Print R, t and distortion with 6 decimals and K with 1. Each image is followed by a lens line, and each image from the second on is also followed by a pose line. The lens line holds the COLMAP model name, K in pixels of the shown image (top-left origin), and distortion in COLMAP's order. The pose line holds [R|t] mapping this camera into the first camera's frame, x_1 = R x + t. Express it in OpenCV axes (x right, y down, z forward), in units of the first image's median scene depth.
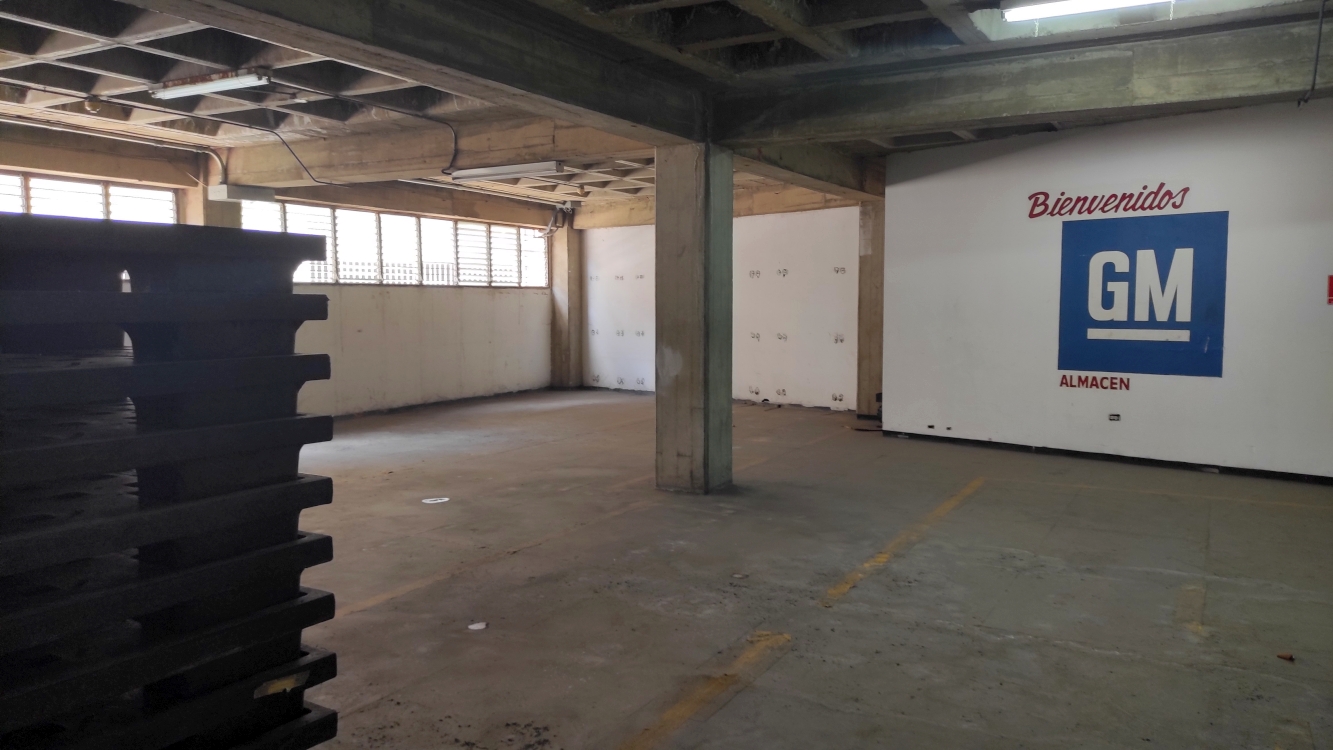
lens RADIAL K [[976.6, 0, 668.0], [0, 976.6, 376.6], [0, 0, 1]] dist [0.034599, -0.001993]
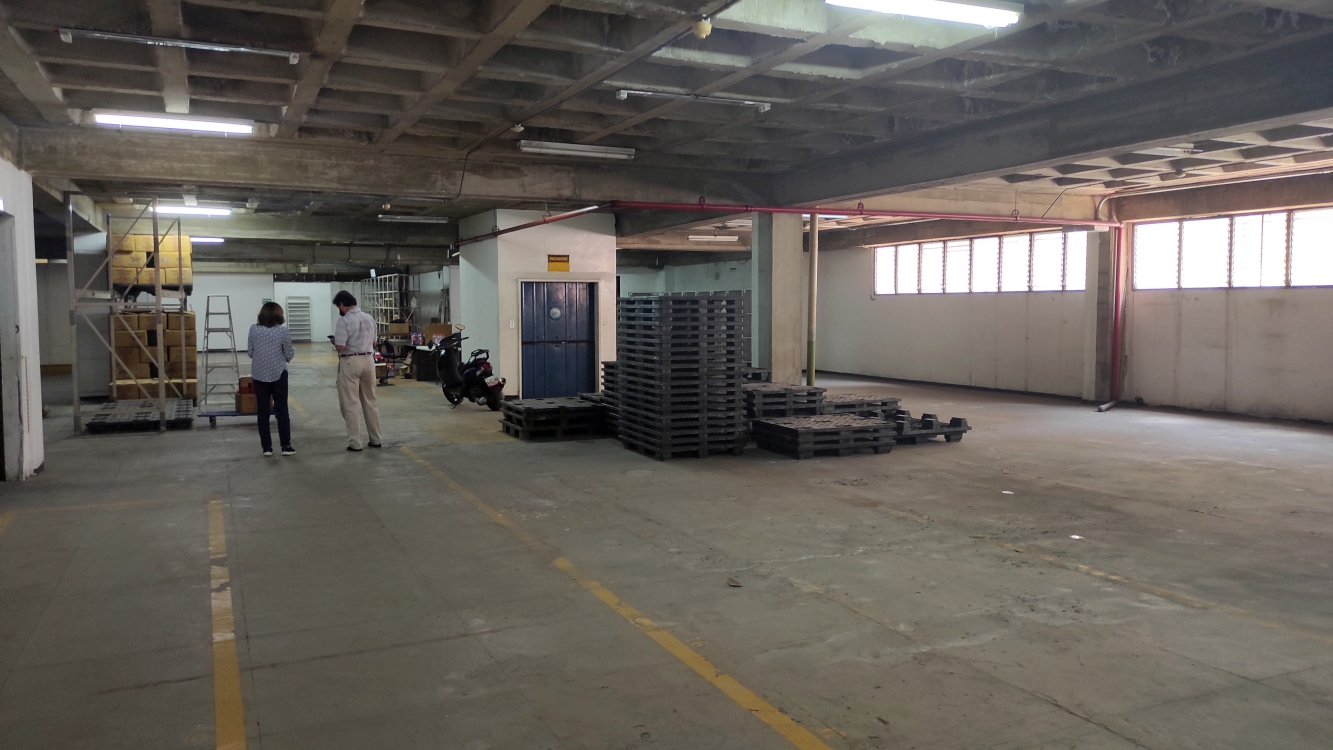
lens RADIAL K [[976.6, 0, 666.2], [0, 976.6, 372.8], [0, 0, 1]] dist [0.034599, -0.001993]
pose [[-0.591712, 0.048339, -0.804699, 1.363227], [-0.067699, 0.991695, 0.109352, -0.090507], [0.803302, 0.119182, -0.583526, 1.335212]]
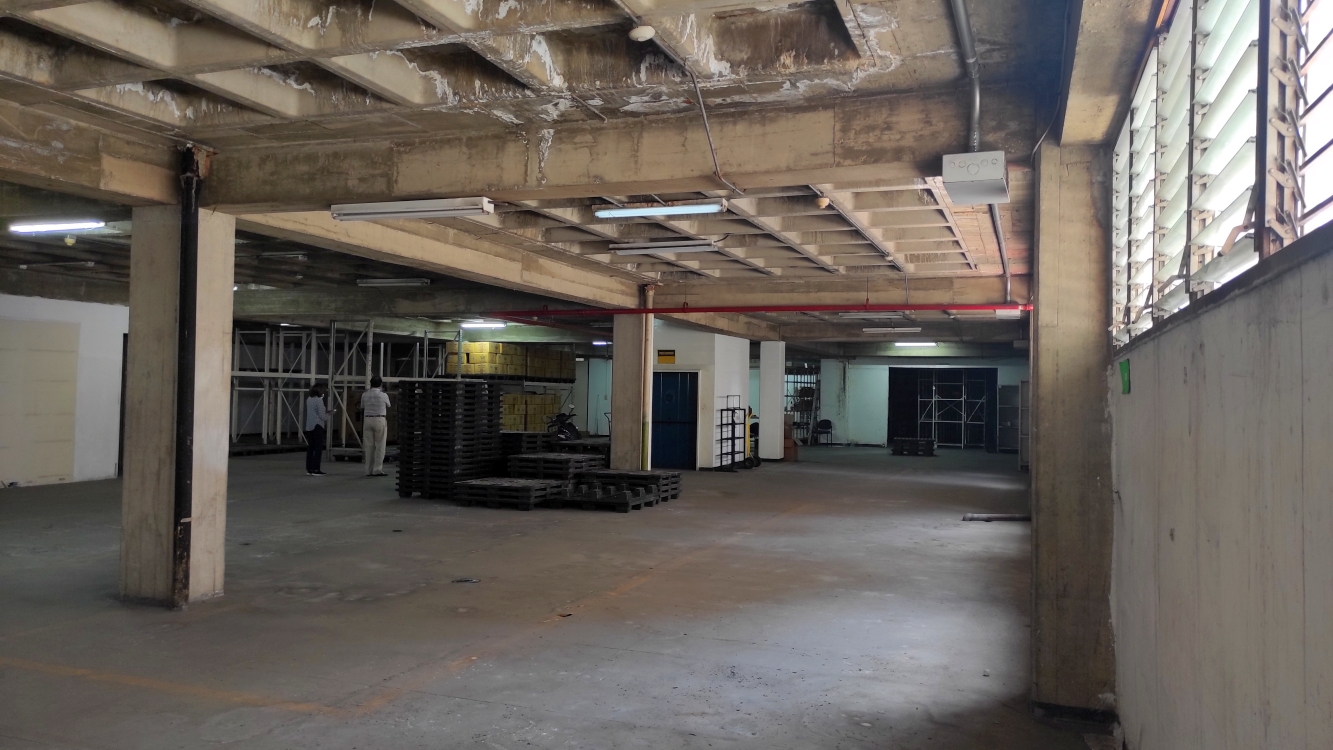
lens RADIAL K [[976.6, 0, 667.8], [0, 976.6, 374.1], [0, 0, 1]] dist [0.034599, -0.001993]
pose [[-0.988119, -0.029435, -0.150843, 0.548183], [-0.038812, 0.997468, 0.059599, -0.155864], [0.148707, 0.064745, -0.986760, 2.071041]]
